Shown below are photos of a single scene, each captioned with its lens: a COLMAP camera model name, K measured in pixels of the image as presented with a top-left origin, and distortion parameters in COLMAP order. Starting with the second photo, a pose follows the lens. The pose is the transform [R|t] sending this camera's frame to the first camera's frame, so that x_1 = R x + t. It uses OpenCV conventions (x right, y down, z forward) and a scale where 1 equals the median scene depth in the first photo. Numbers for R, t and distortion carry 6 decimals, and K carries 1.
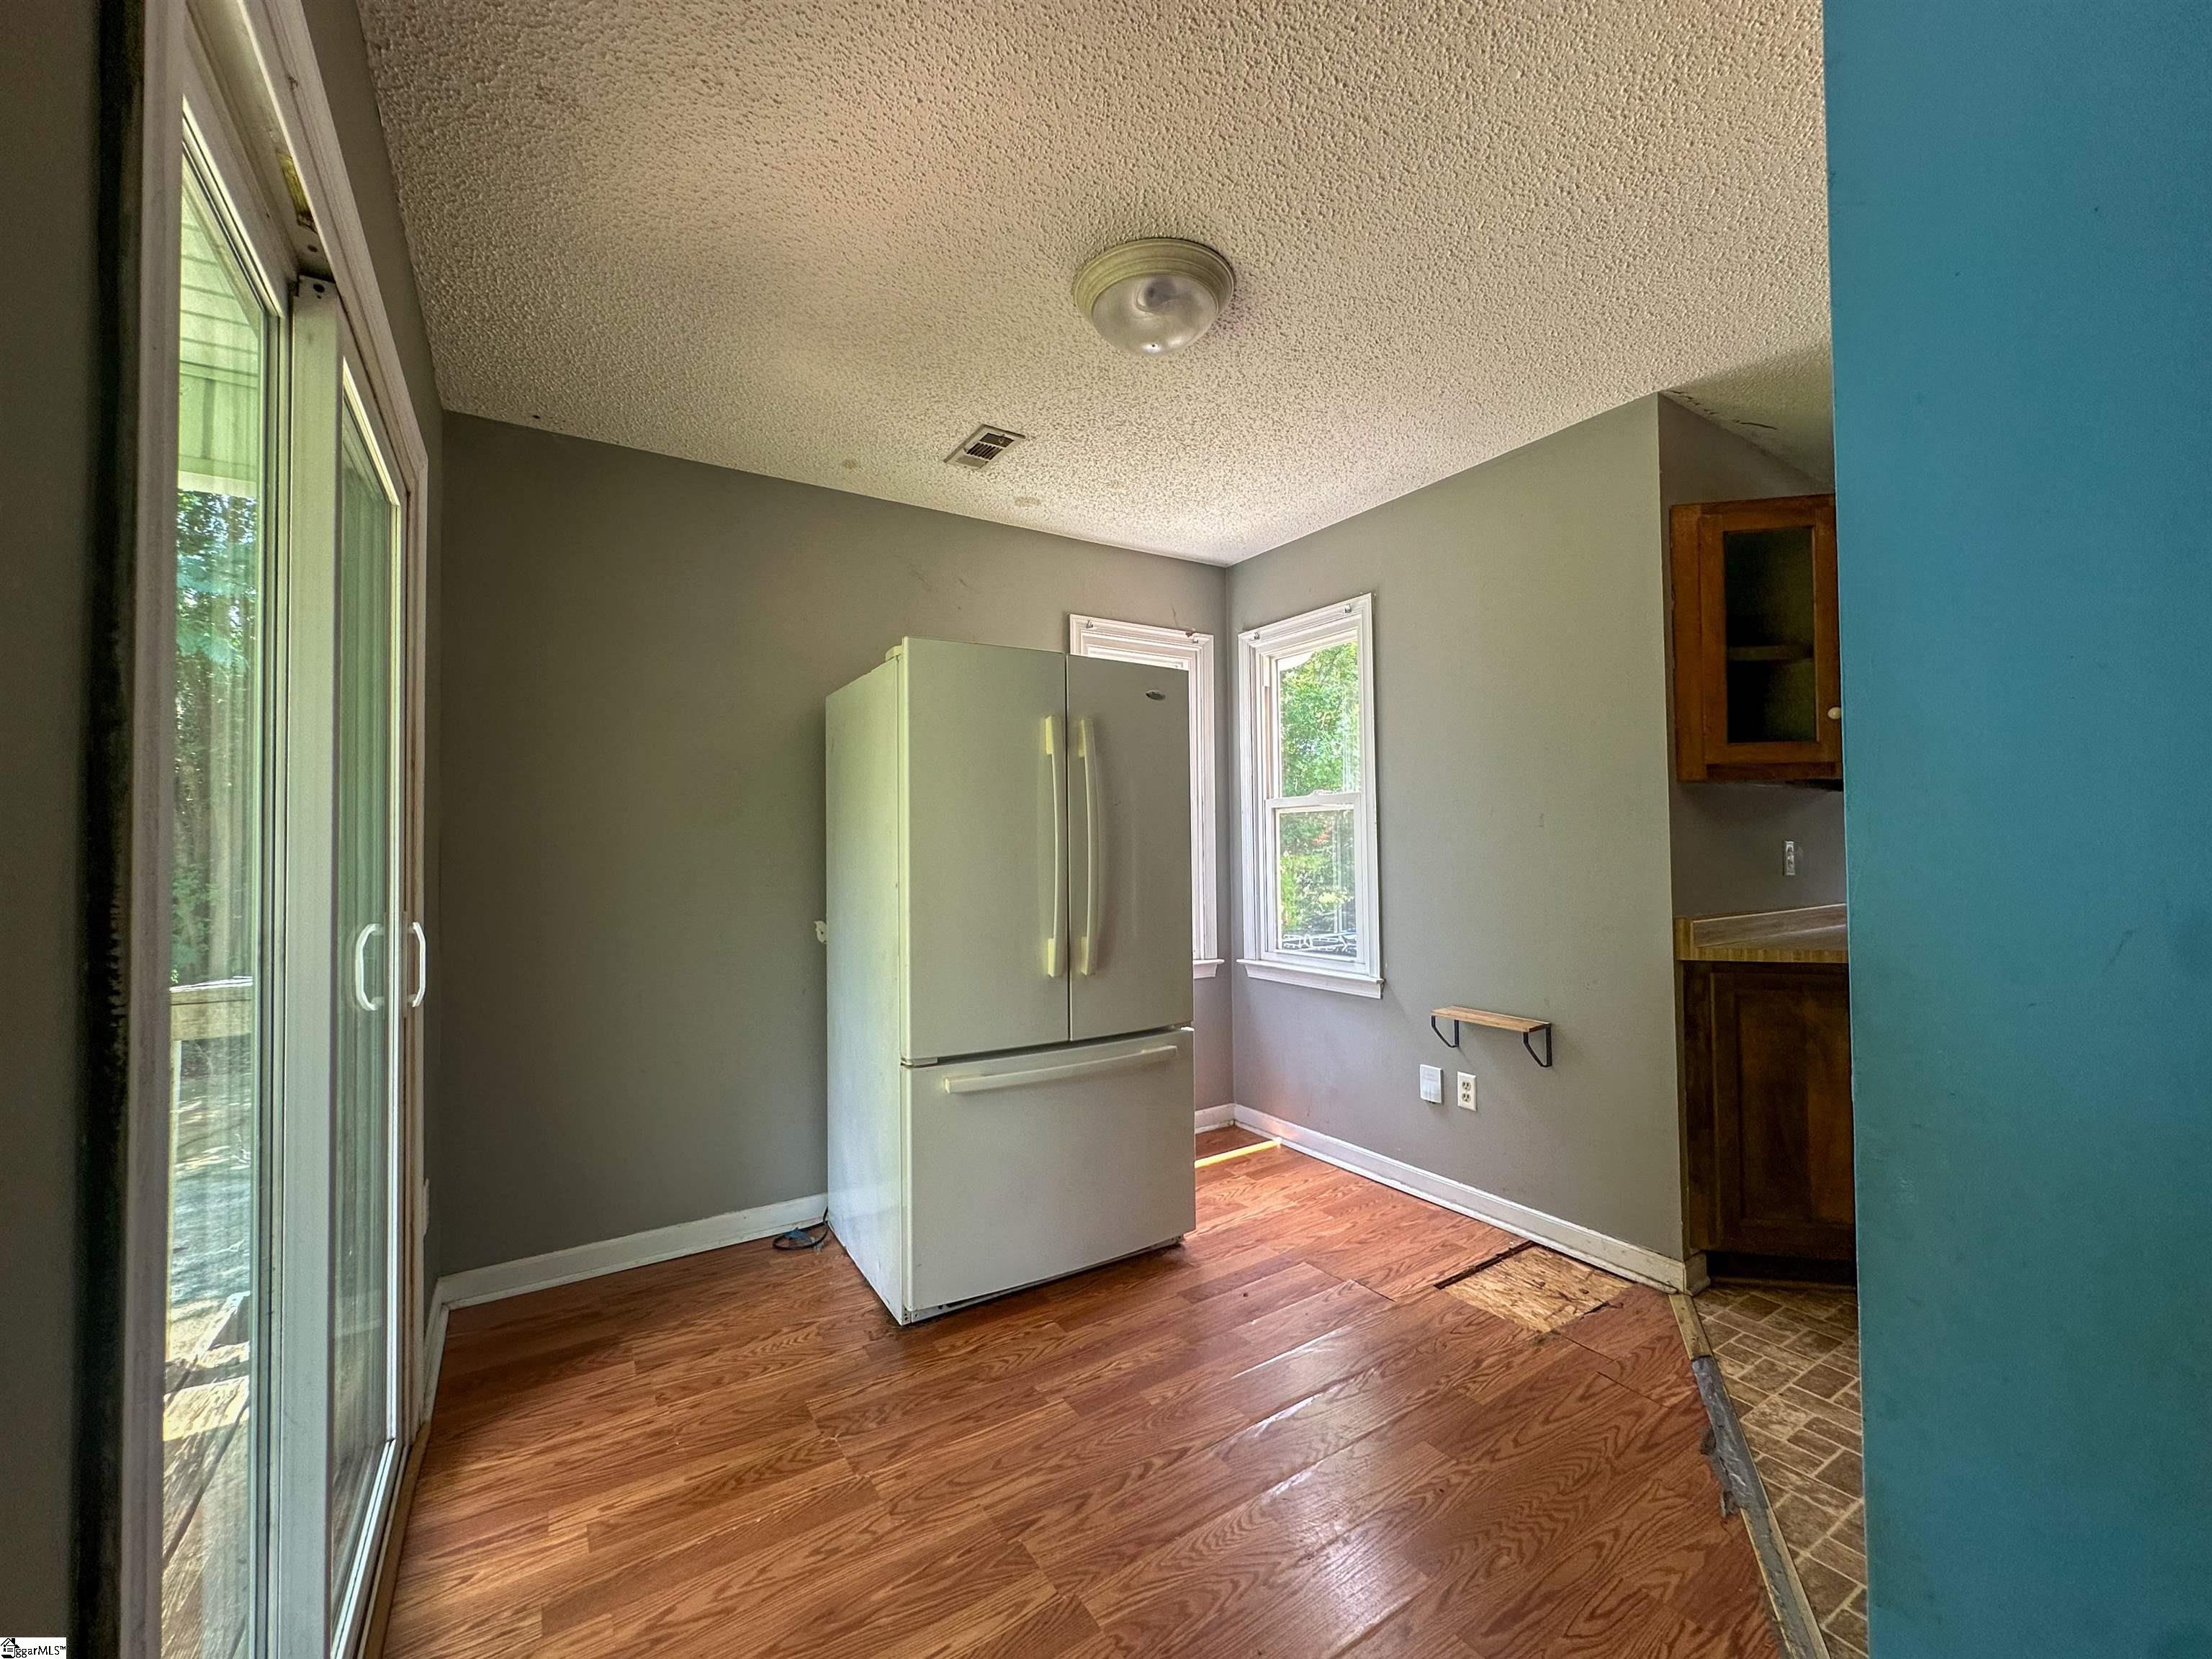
lens RADIAL K [[888.8, 0, 1106.0], [0, 888.8, 829.5], [0, 0, 1]] dist [-0.000470, -0.000235]
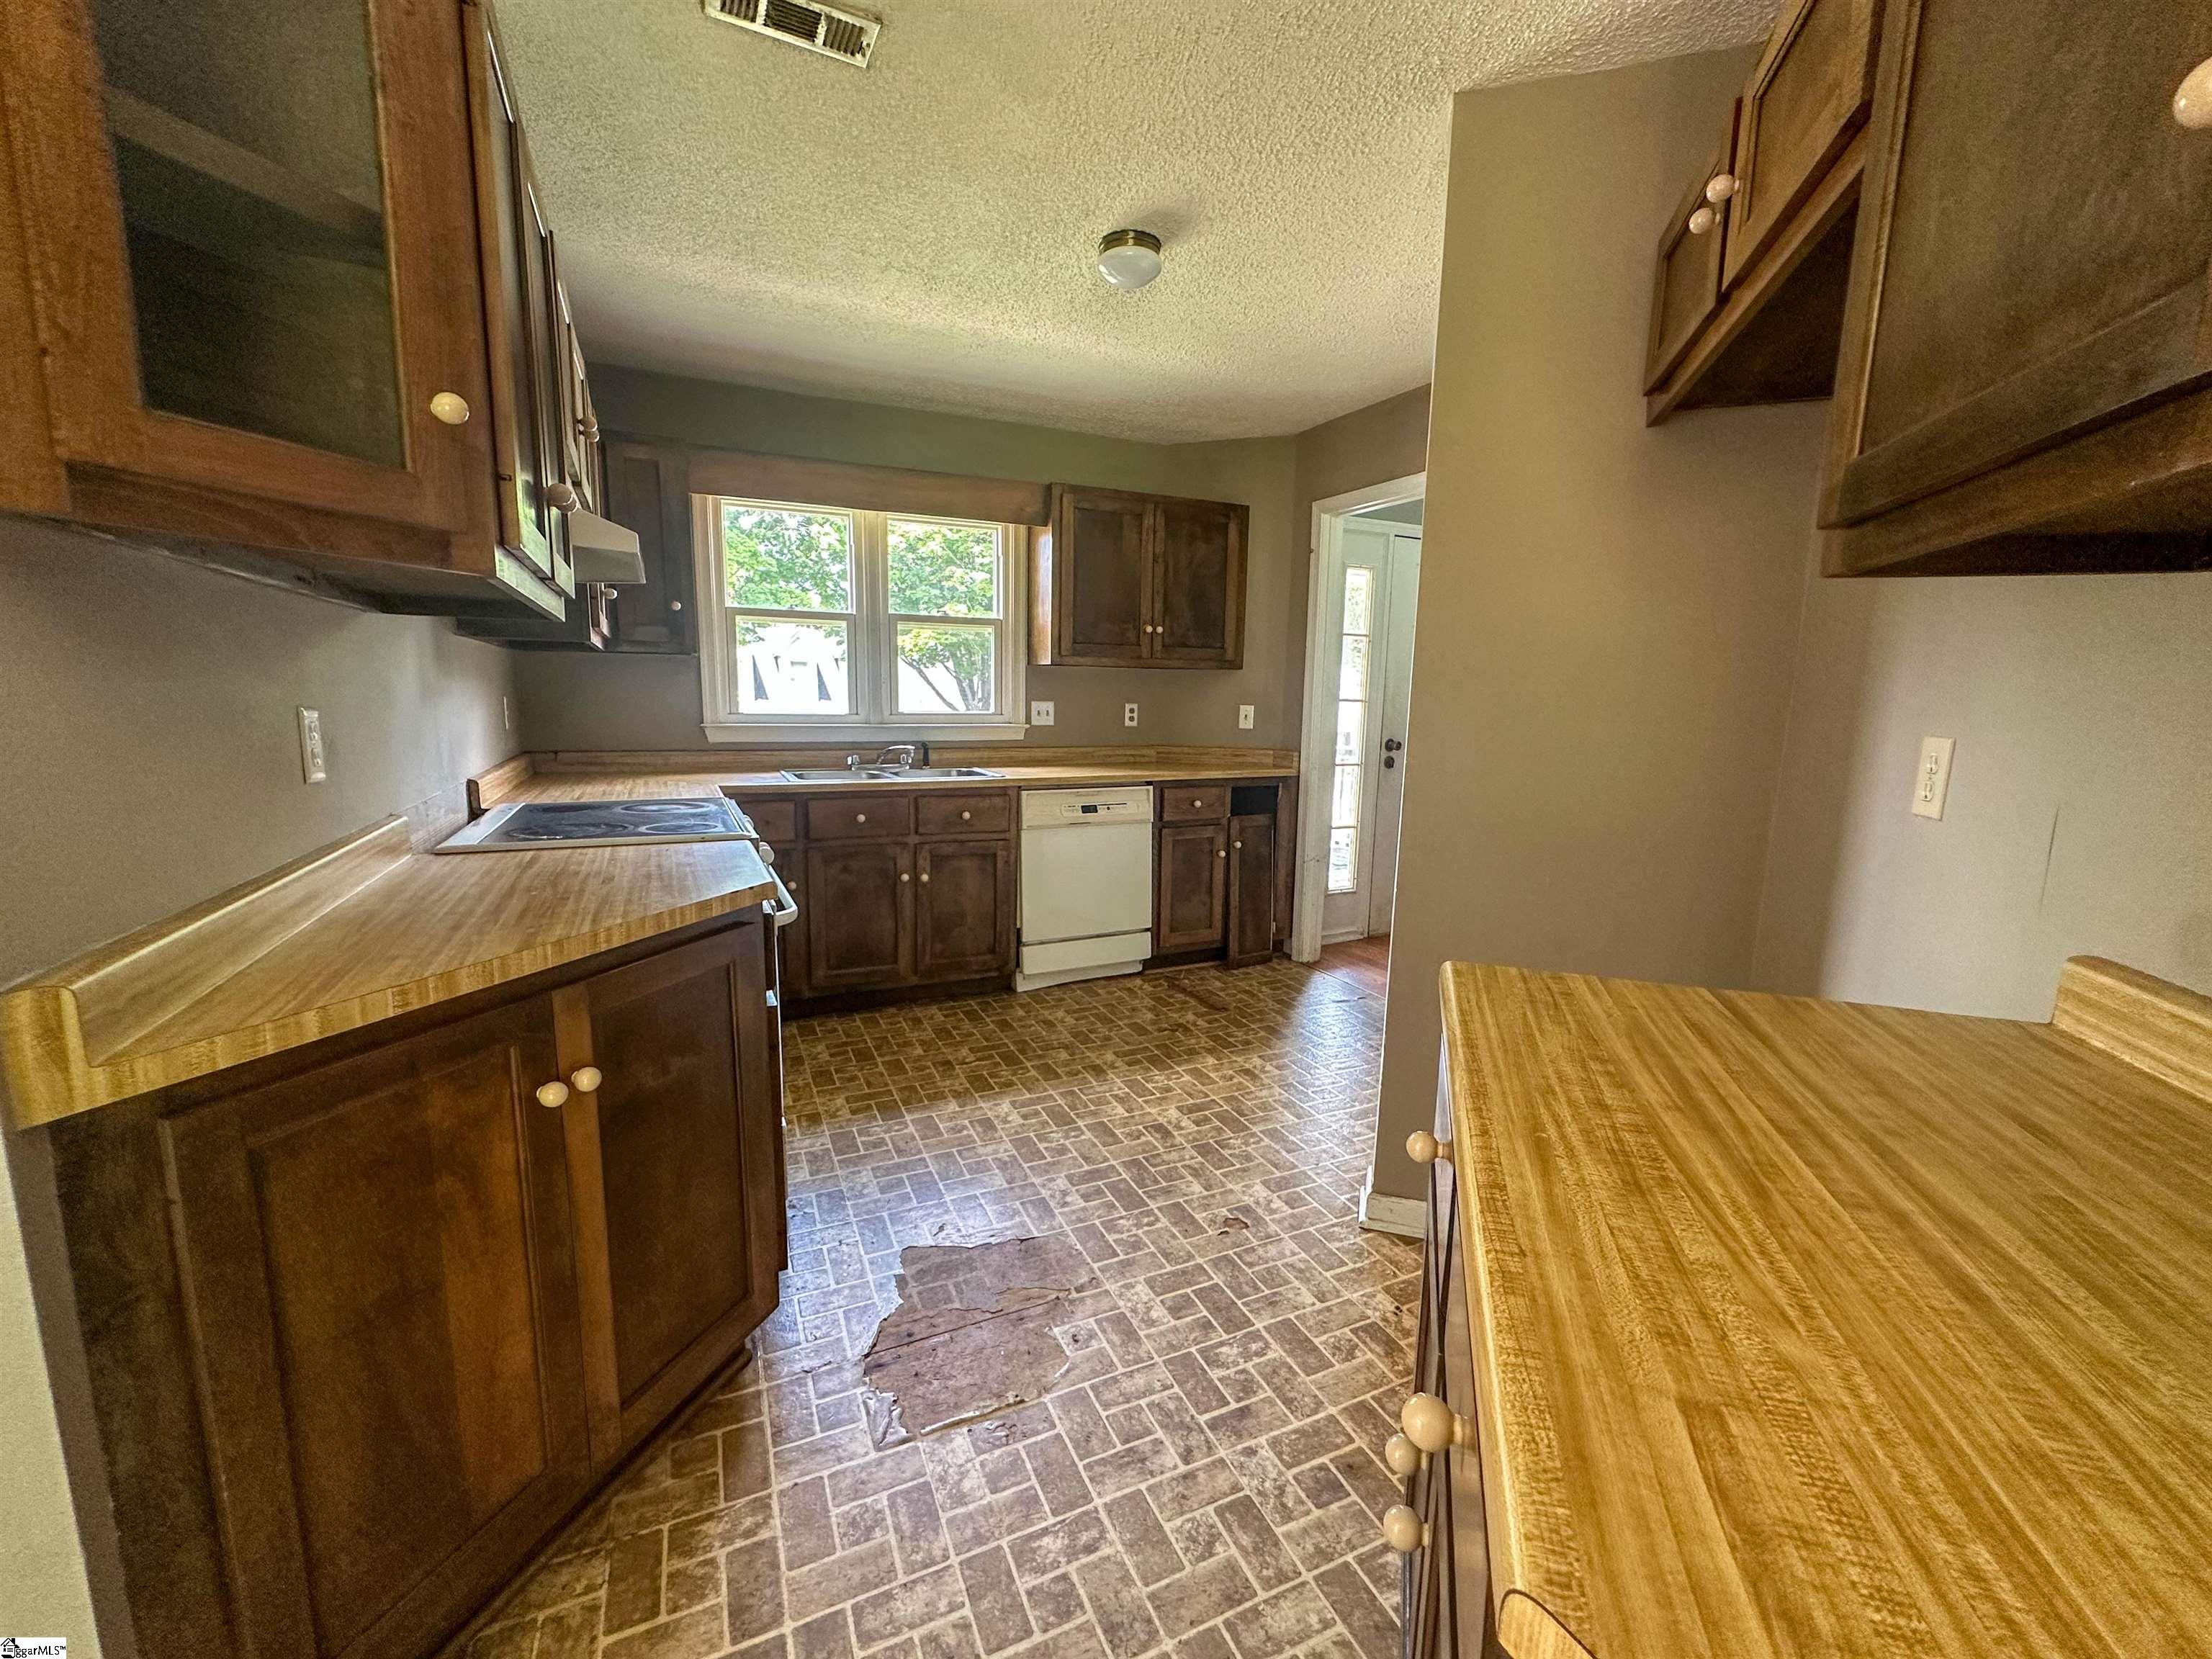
lens RADIAL K [[888.8, 0, 1106.0], [0, 888.8, 829.5], [0, 0, 1]] dist [-0.000470, -0.000235]
pose [[0.130389, -0.131971, 0.982640, 0.416446], [-0.035994, 0.989818, 0.137712, -0.004572], [-0.990809, -0.053325, 0.124311, 0.616057]]
